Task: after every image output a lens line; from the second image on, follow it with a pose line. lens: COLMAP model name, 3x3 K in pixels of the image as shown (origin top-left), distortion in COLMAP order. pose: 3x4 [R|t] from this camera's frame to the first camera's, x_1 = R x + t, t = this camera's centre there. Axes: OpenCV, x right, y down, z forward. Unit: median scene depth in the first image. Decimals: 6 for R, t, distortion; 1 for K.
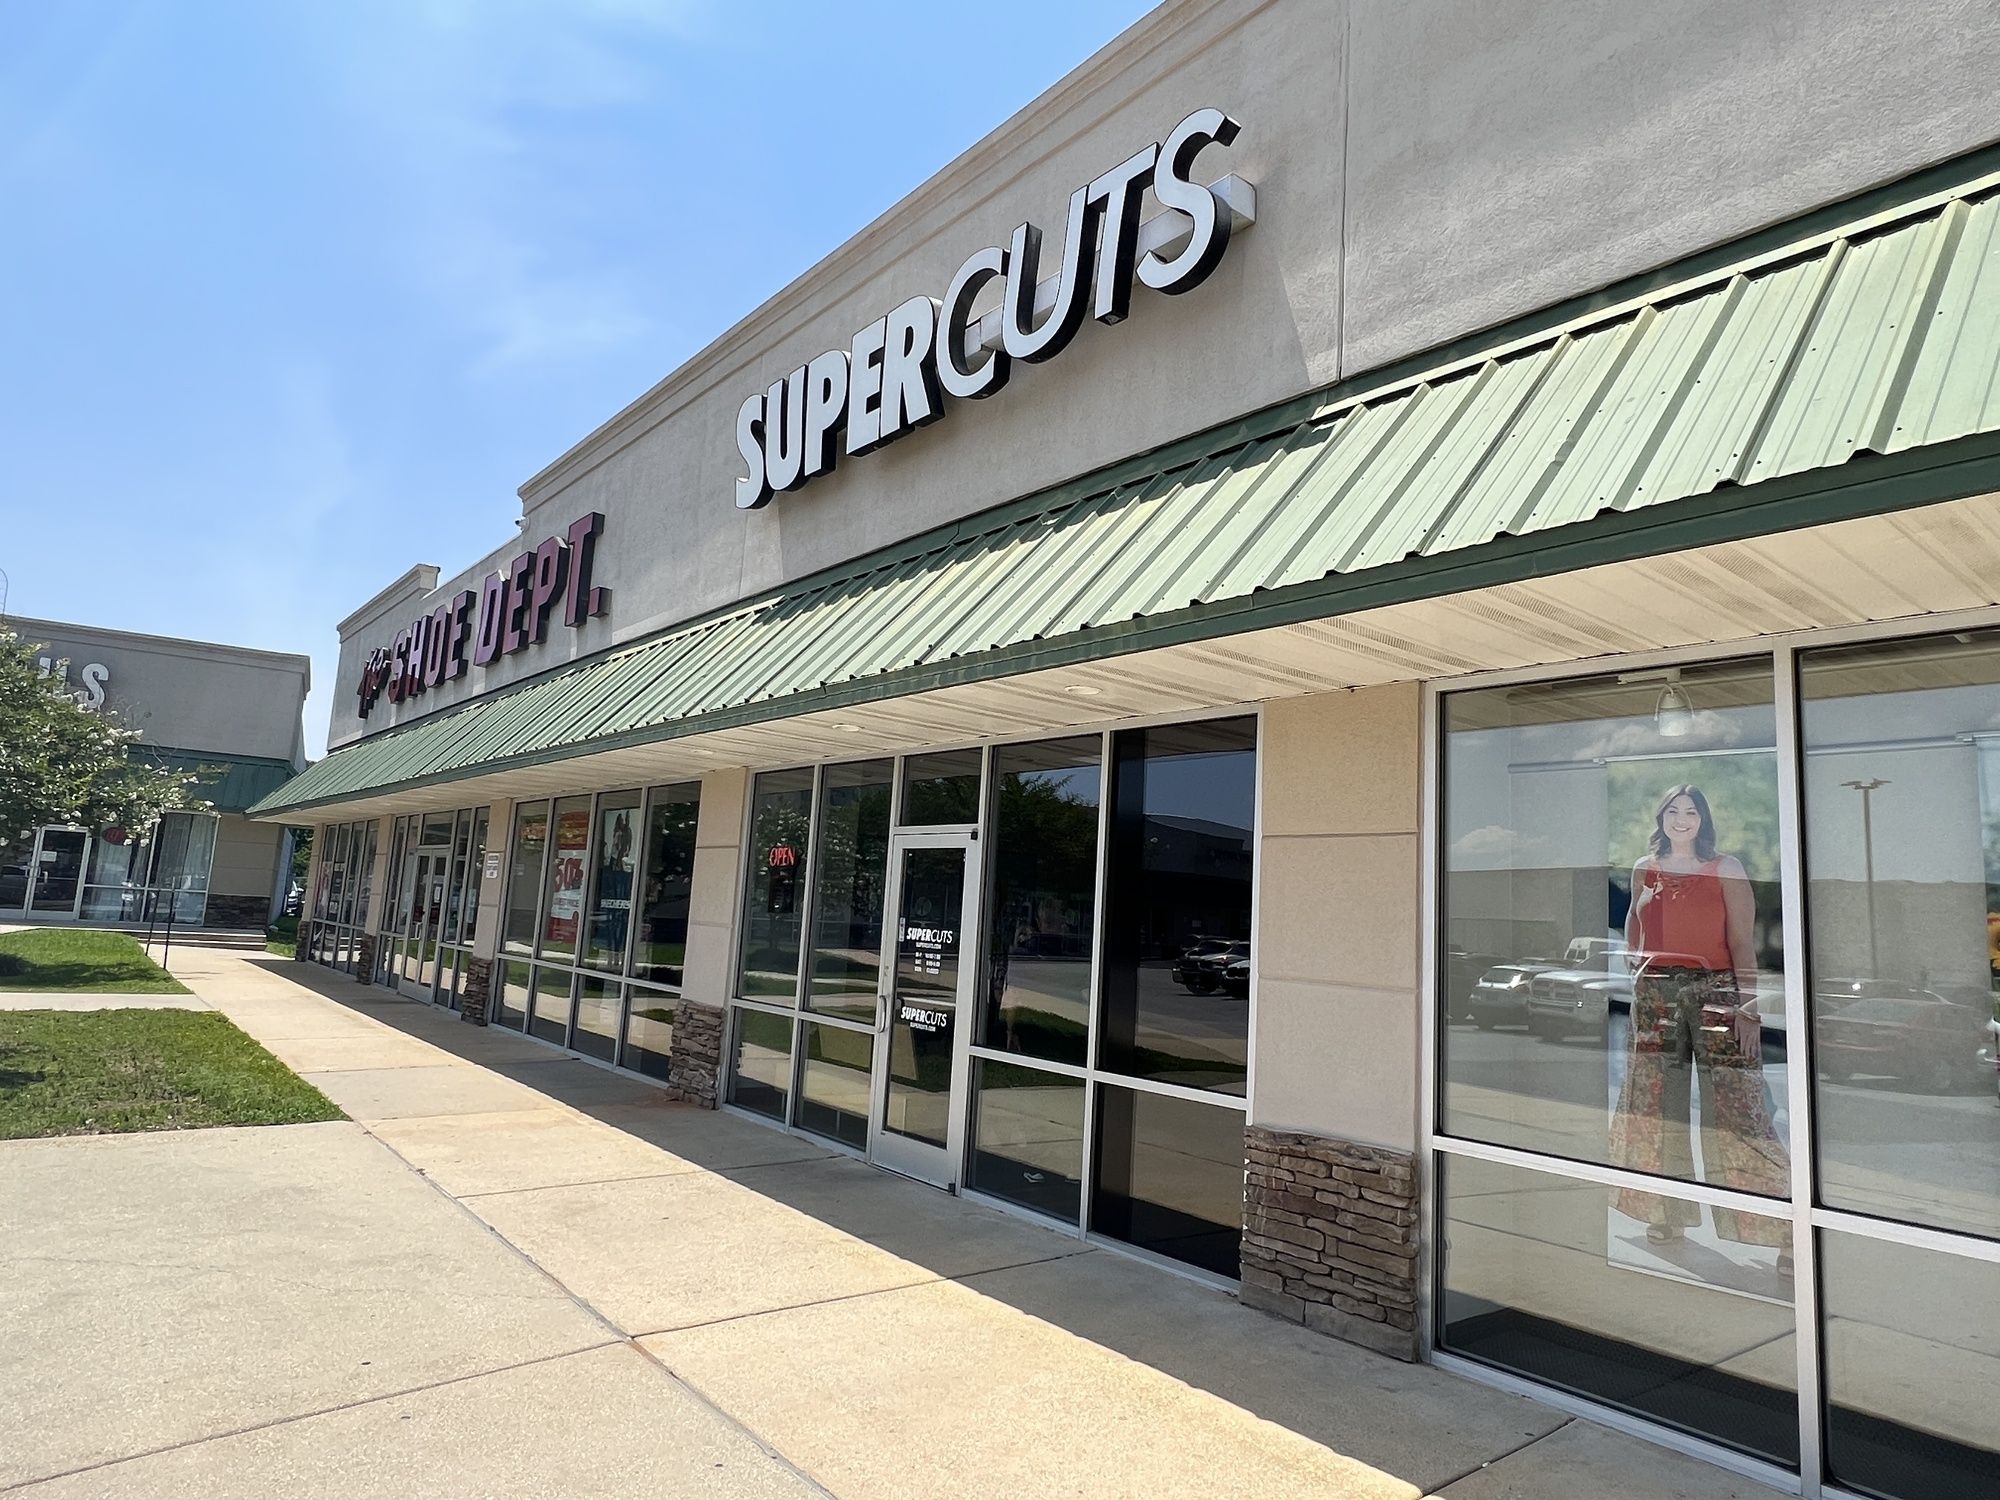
lens RADIAL K [[1142.7, 0, 1002.1], [0, 1142.7, 805.0], [0, 0, 1]] dist [-0.000084, -0.000072]
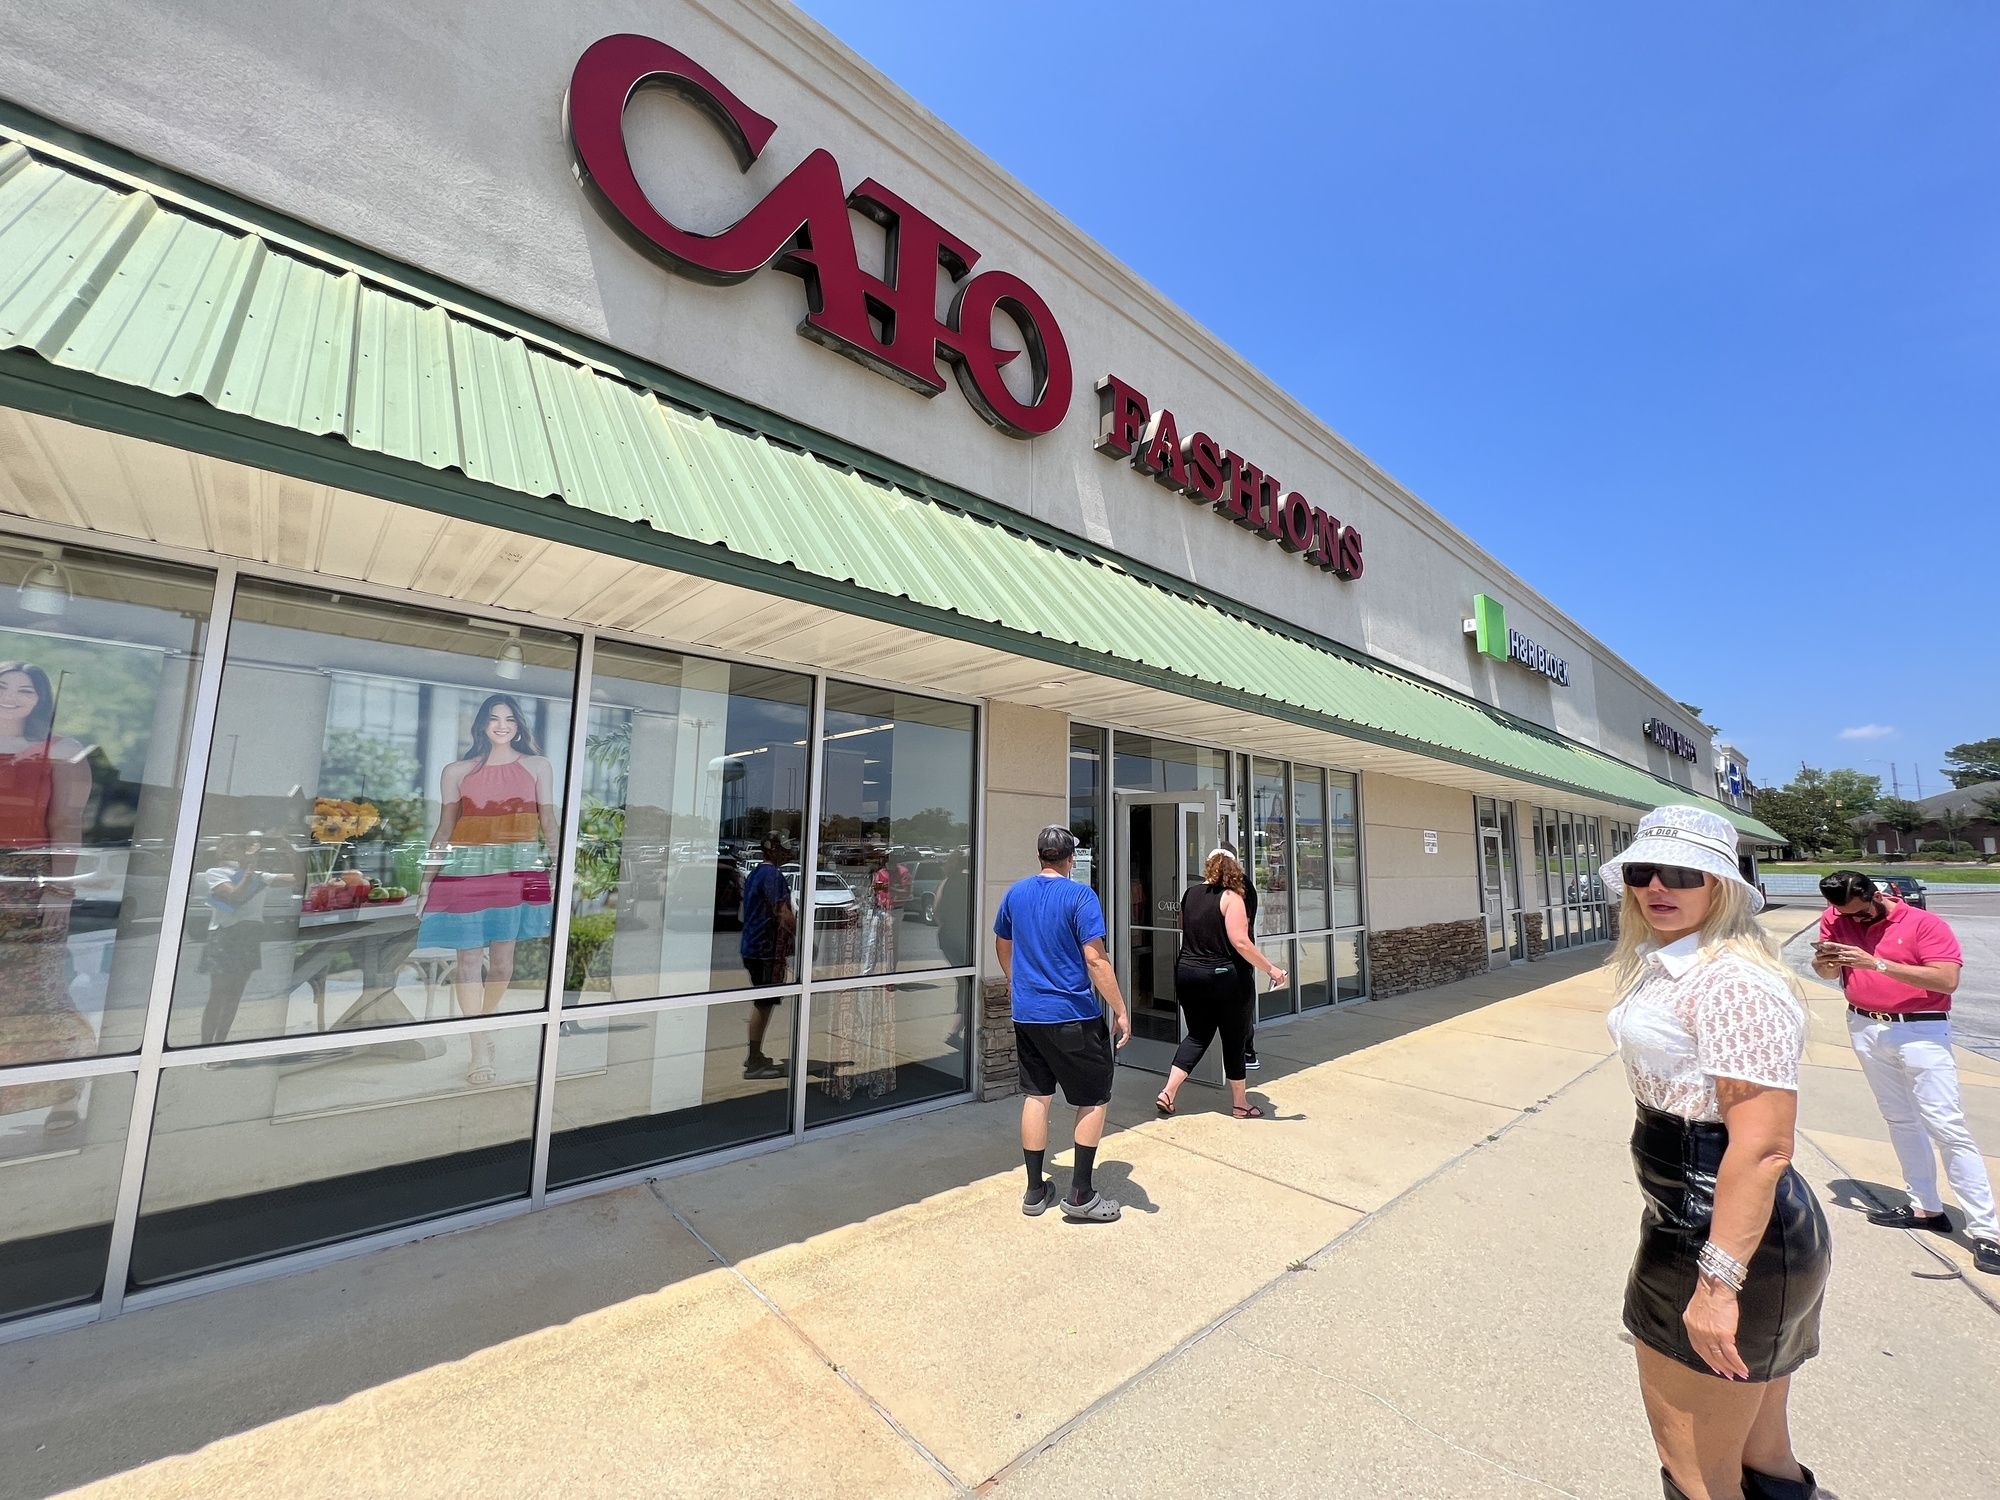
lens RADIAL K [[820.0, 0, 1036.7], [0, 820.0, 772.5], [0, 0, 1]] dist [-0.004147, 0.000499]
pose [[-0.056546, 0.044351, 0.997414, -0.856009], [-0.119485, 0.991532, -0.050864, 0.051631], [-0.991224, -0.122052, -0.050768, 0.999391]]
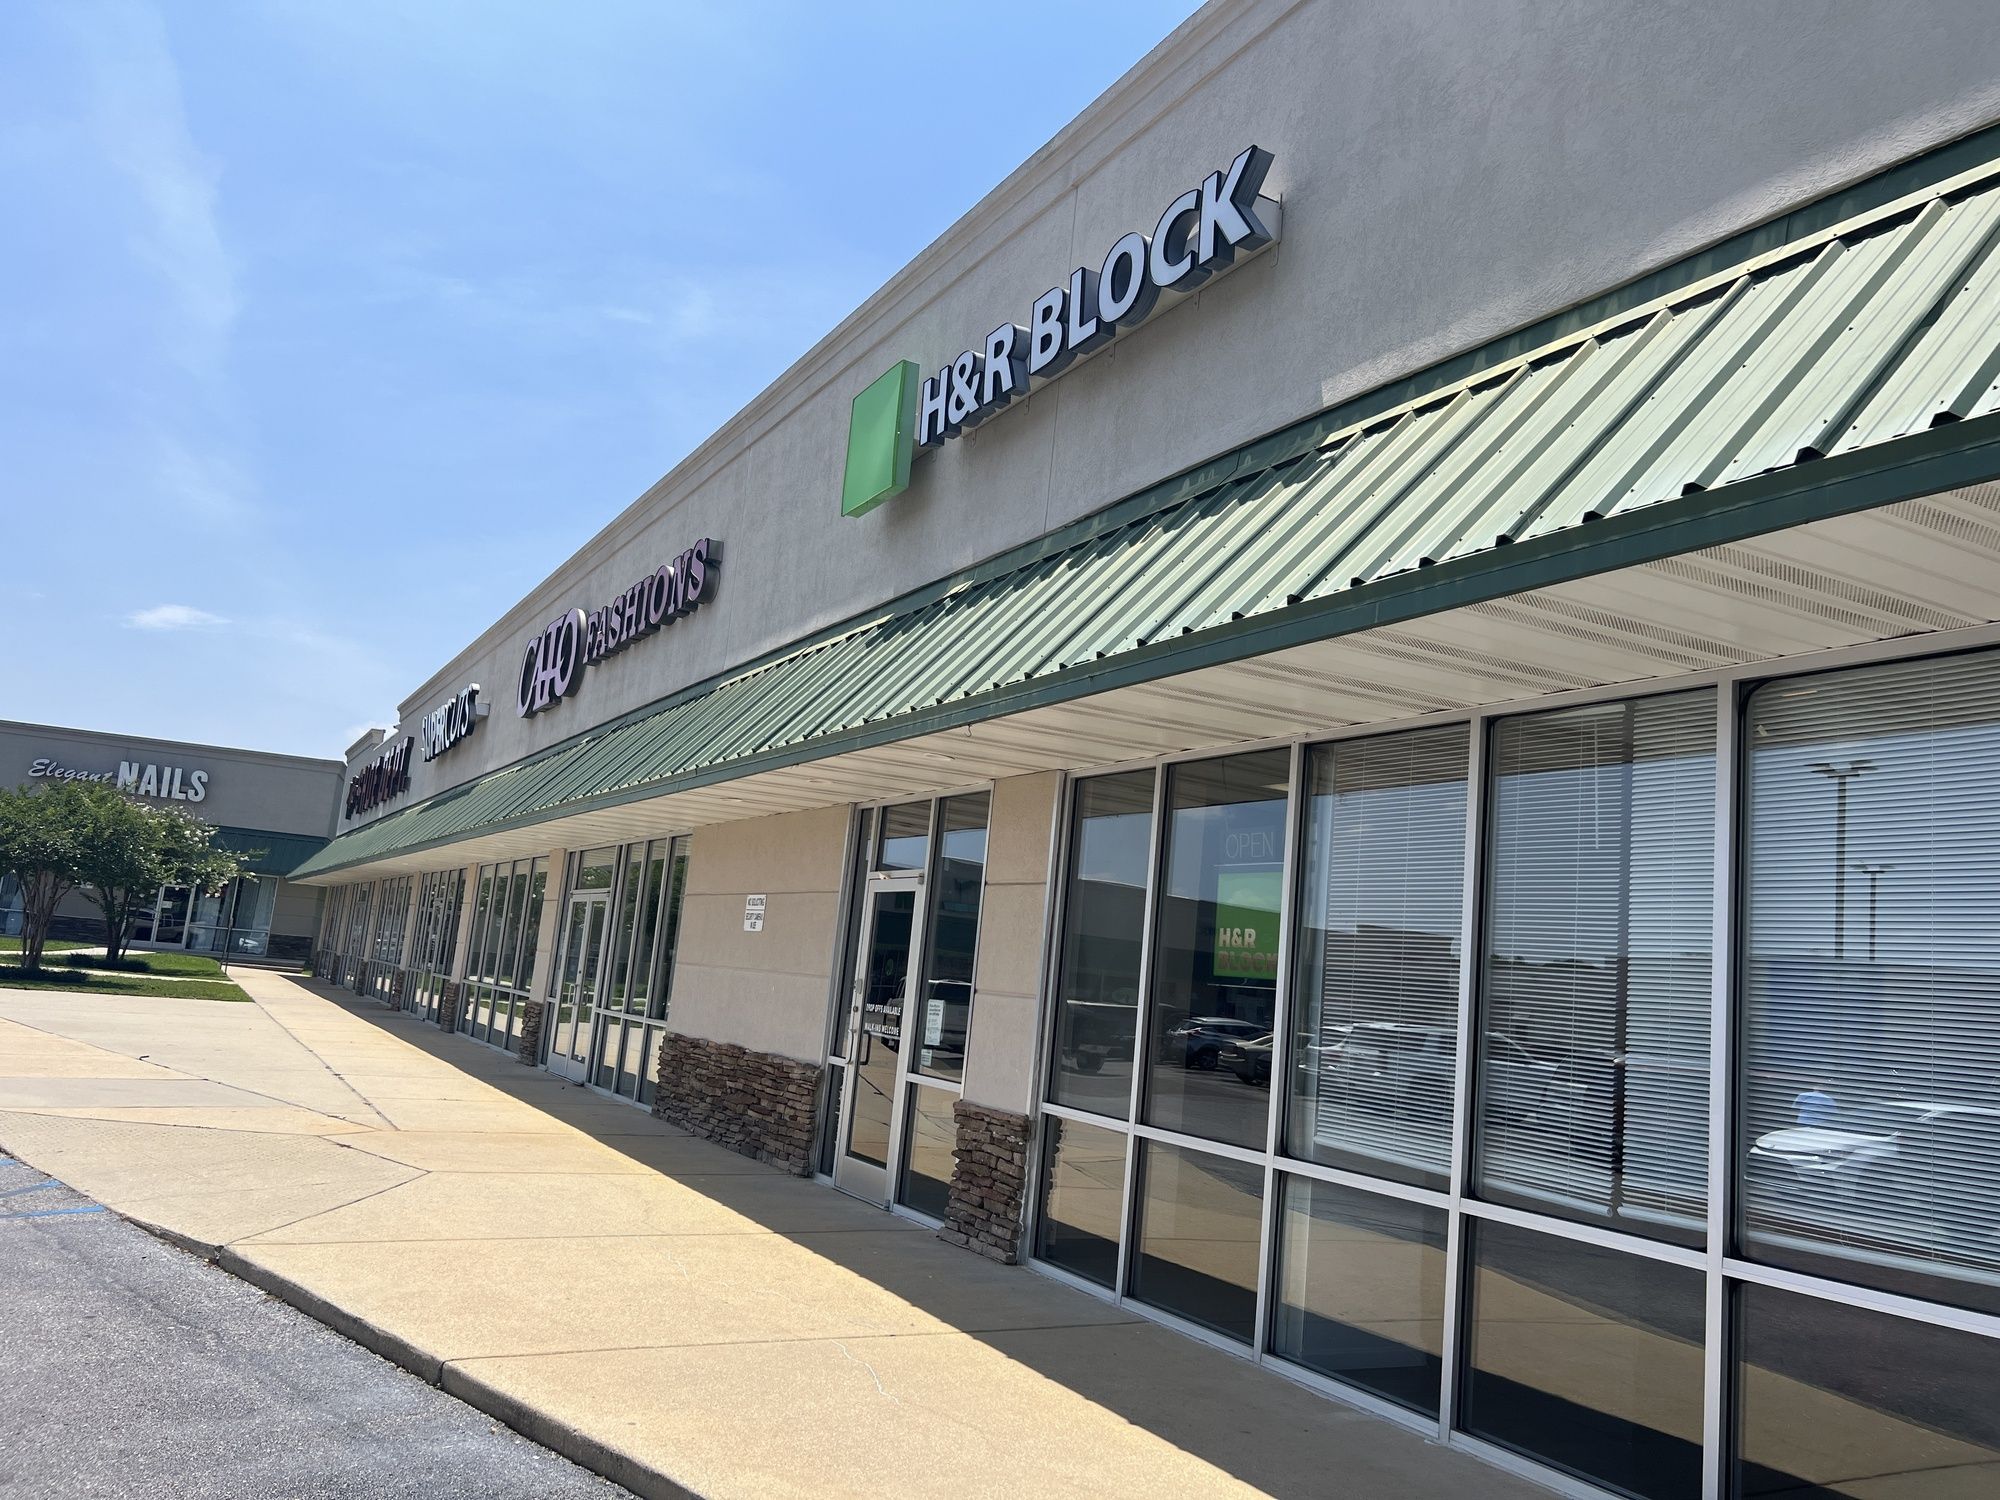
lens RADIAL K [[1514.4, 0, 997.1], [0, 1514.4, 750.4], [0, 0, 1]] dist [0.058599, -0.033242]
pose [[0.977838, -0.026500, -0.207678, 0.236809], [0.015622, 0.998427, -0.053849, -0.012906], [0.208779, 0.049411, 0.976714, -0.271641]]
